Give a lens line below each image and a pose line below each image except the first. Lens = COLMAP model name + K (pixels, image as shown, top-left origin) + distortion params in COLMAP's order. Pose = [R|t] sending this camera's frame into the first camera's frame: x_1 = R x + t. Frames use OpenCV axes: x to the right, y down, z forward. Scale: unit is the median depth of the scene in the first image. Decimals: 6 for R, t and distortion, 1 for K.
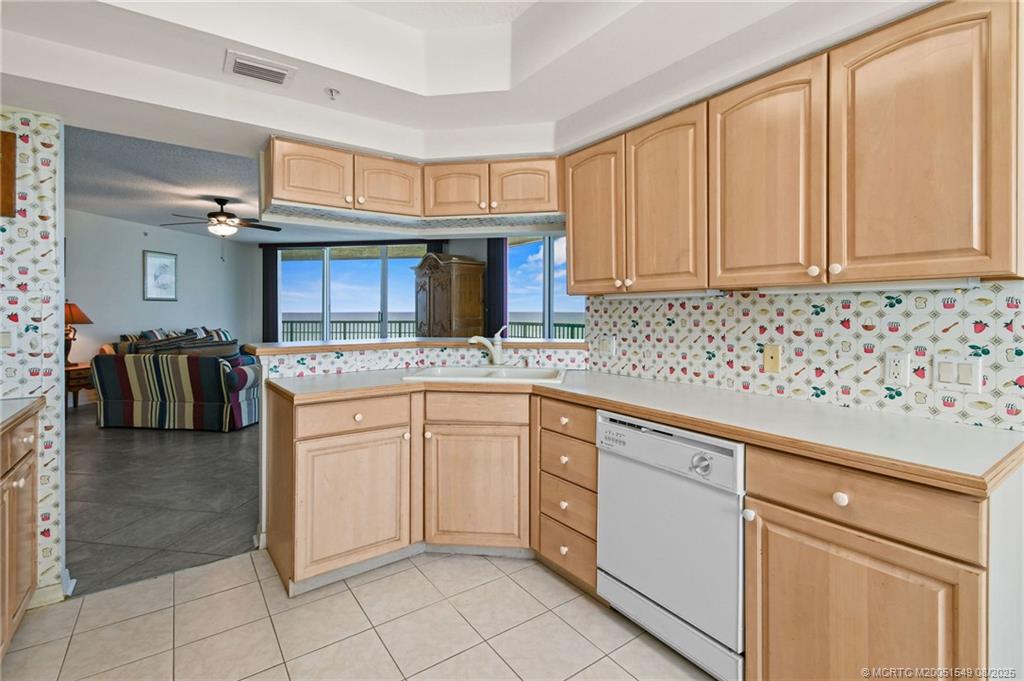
lens RADIAL K [[471.9, 0, 512.7], [0, 471.9, 309.4], [0, 0, 1]] dist [0.002408, 0.000336]
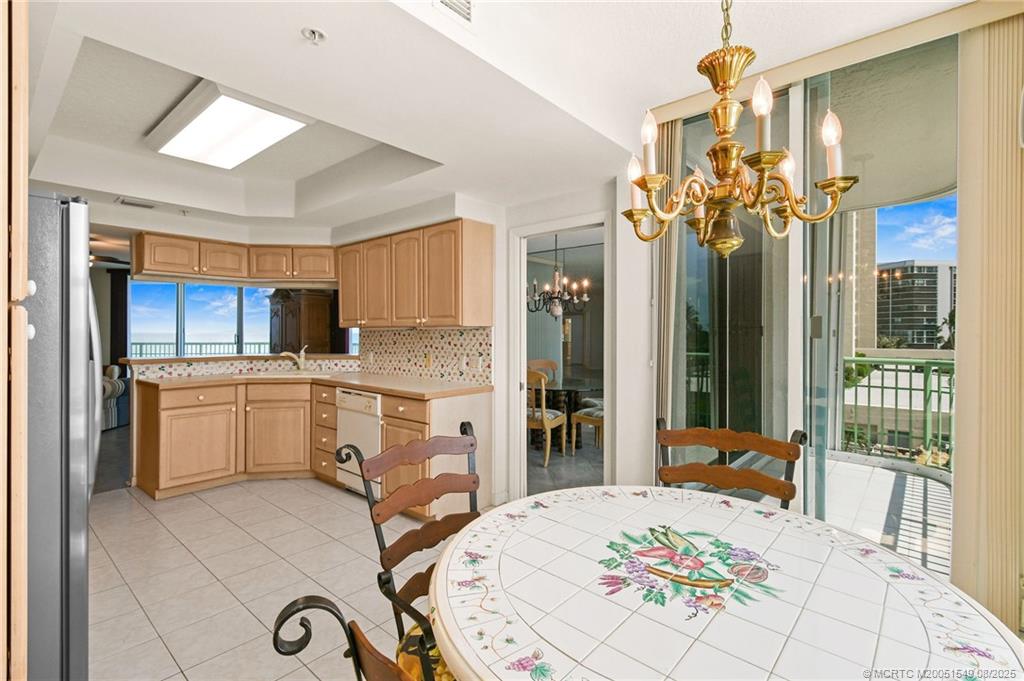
lens RADIAL K [[467.2, 0, 516.2], [0, 467.2, 331.4], [0, 0, 1]] dist [0.004187, -0.000438]
pose [[0.970471, 0.003182, 0.241196, 0.340631], [-0.003502, 0.999993, 0.000899, -0.020801], [-0.241191, -0.001717, 0.970476, -0.847287]]
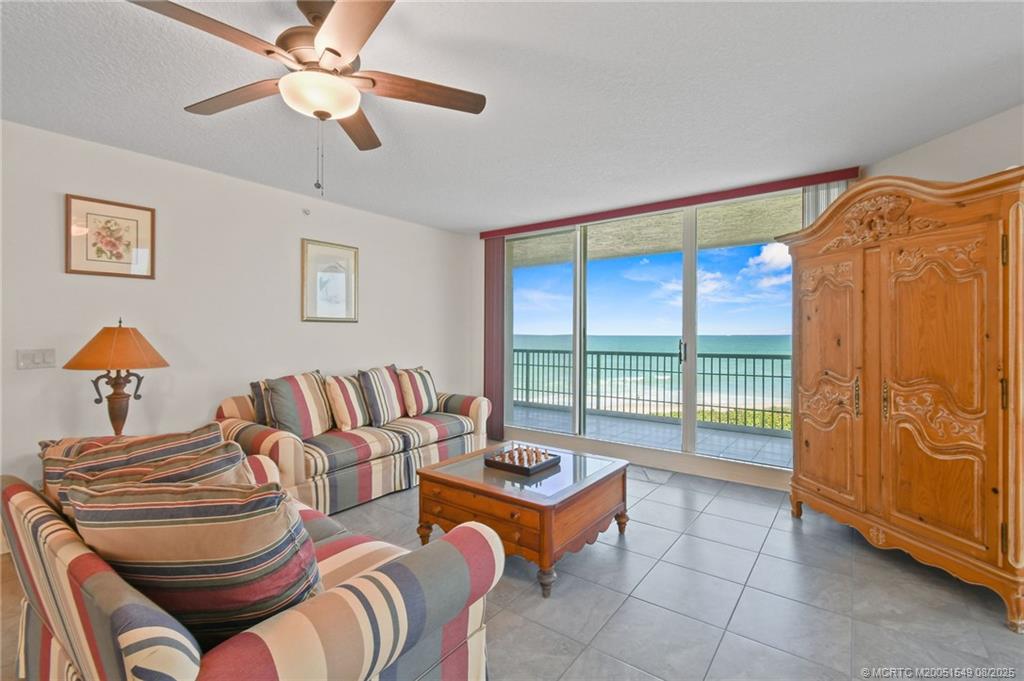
lens RADIAL K [[453.4, 0, 518.8], [0, 453.4, 336.7], [0, 0, 1]] dist [0.001261, -0.000023]
pose [[0.890136, 0.003321, -0.455683, -0.801945], [0.000494, 0.999966, 0.008254, -0.013278], [0.455694, -0.007573, 0.890104, 1.804633]]
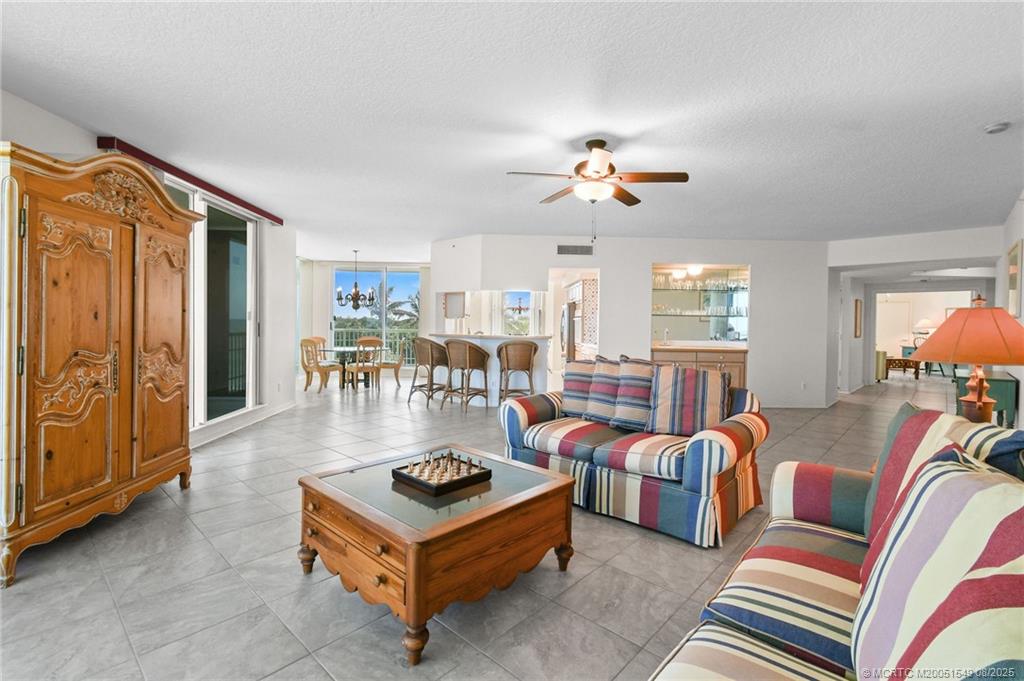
lens RADIAL K [[453.4, 0, 518.8], [0, 453.4, 336.7], [0, 0, 1]] dist [0.001261, -0.000023]
pose [[-0.837593, -0.026858, 0.545634, -1.972549], [-0.014198, 0.999524, 0.027404, 0.017441], [-0.546110, 0.015207, -0.837575, 3.564906]]
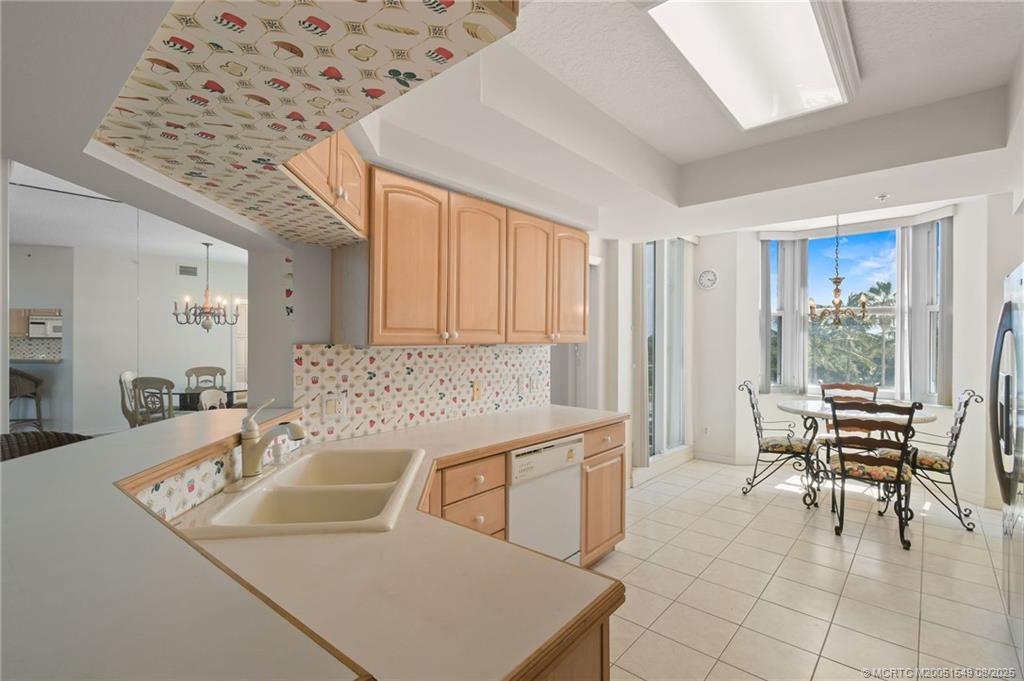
lens RADIAL K [[467.2, 0, 516.2], [0, 467.2, 331.4], [0, 0, 1]] dist [0.004187, -0.000438]
pose [[-0.231884, 0.018587, 0.972566, -0.707170], [-0.005770, 0.999774, -0.020483, -0.039355], [-0.972726, -0.010362, -0.231724, 0.971480]]
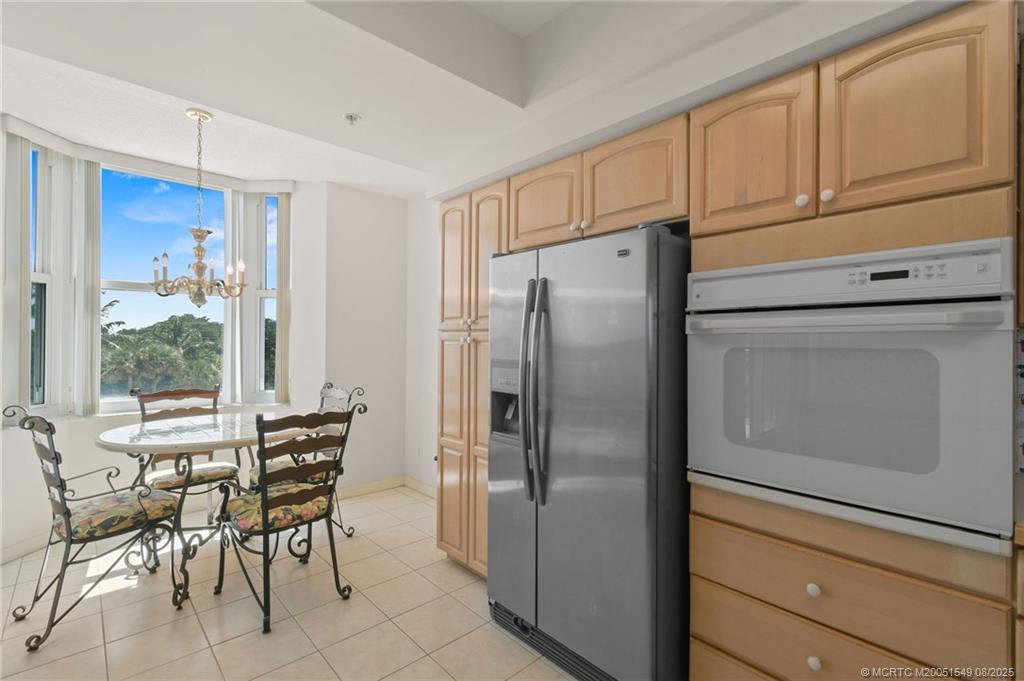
lens RADIAL K [[469.5, 0, 512.0], [0, 469.5, 340.5], [0, 0, 1]] dist [0.001680, -0.000366]
pose [[-0.991522, -0.008197, -0.129681, 0.057544], [-0.007397, 0.999951, -0.006649, -0.010885], [0.129729, -0.005634, -0.991533, 0.661225]]
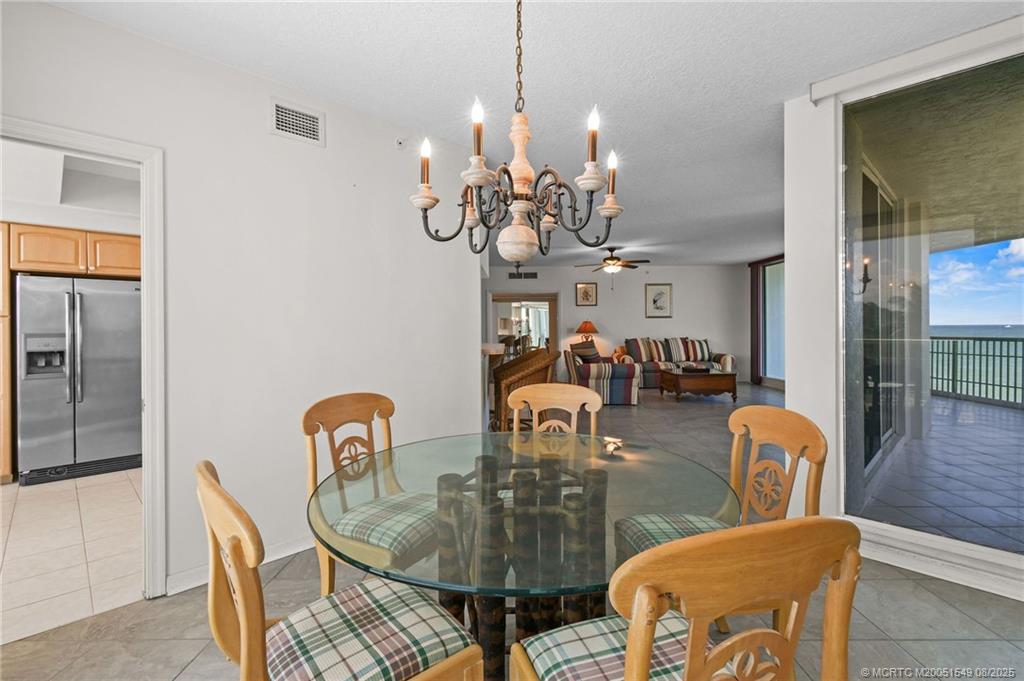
lens RADIAL K [[467.2, 0, 516.2], [0, 467.2, 331.4], [0, 0, 1]] dist [0.004187, -0.000438]
pose [[0.154242, 0.006861, -0.988009, 1.704186], [0.011002, 0.999902, 0.008661, 0.014130], [0.987972, -0.012206, 0.154151, 1.128794]]
